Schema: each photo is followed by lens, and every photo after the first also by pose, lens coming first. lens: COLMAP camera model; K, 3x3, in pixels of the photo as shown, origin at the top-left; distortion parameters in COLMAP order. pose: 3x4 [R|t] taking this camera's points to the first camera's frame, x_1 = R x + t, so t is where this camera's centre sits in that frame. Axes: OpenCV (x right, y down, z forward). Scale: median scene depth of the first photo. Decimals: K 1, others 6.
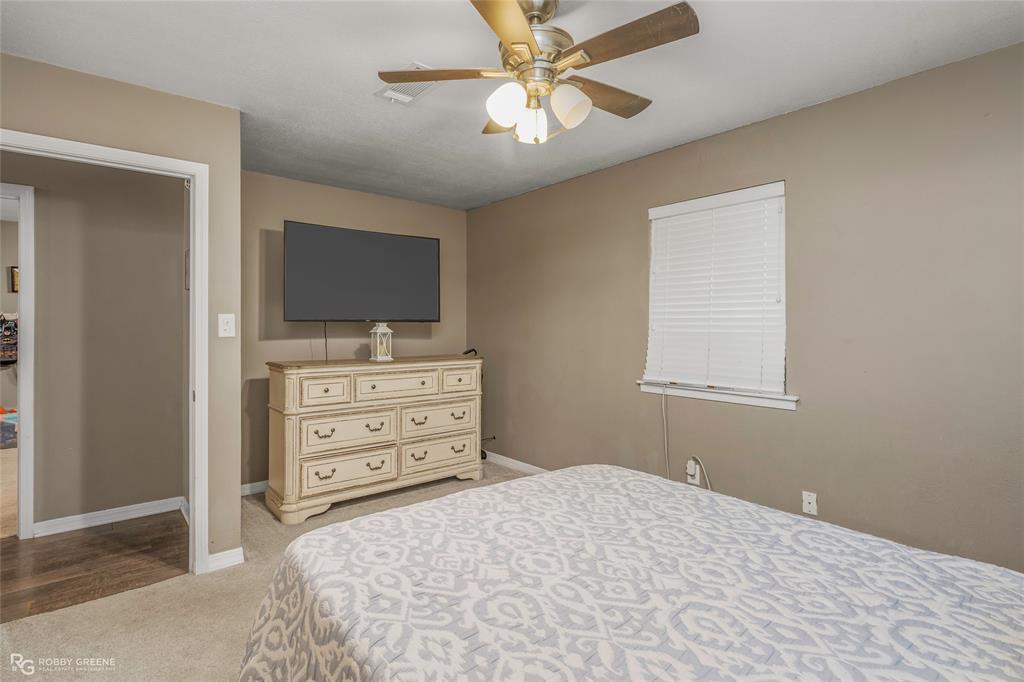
lens RADIAL K [[505.6, 0, 510.8], [0, 505.6, 332.6], [0, 0, 1]] dist [0.000134, 0.000354]
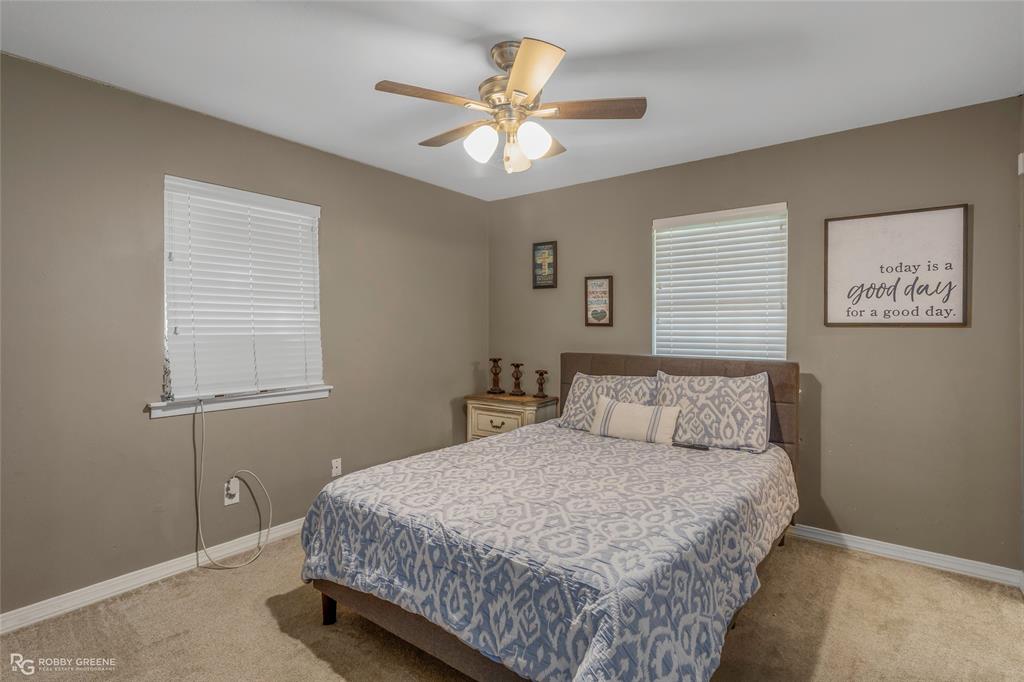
lens RADIAL K [[505.6, 0, 510.8], [0, 505.6, 332.6], [0, 0, 1]] dist [0.000134, 0.000354]
pose [[-0.223311, -0.010293, 0.974693, -0.740233], [0.016262, 0.999766, 0.014283, -0.013418], [-0.974612, 0.019040, -0.223091, 0.844522]]
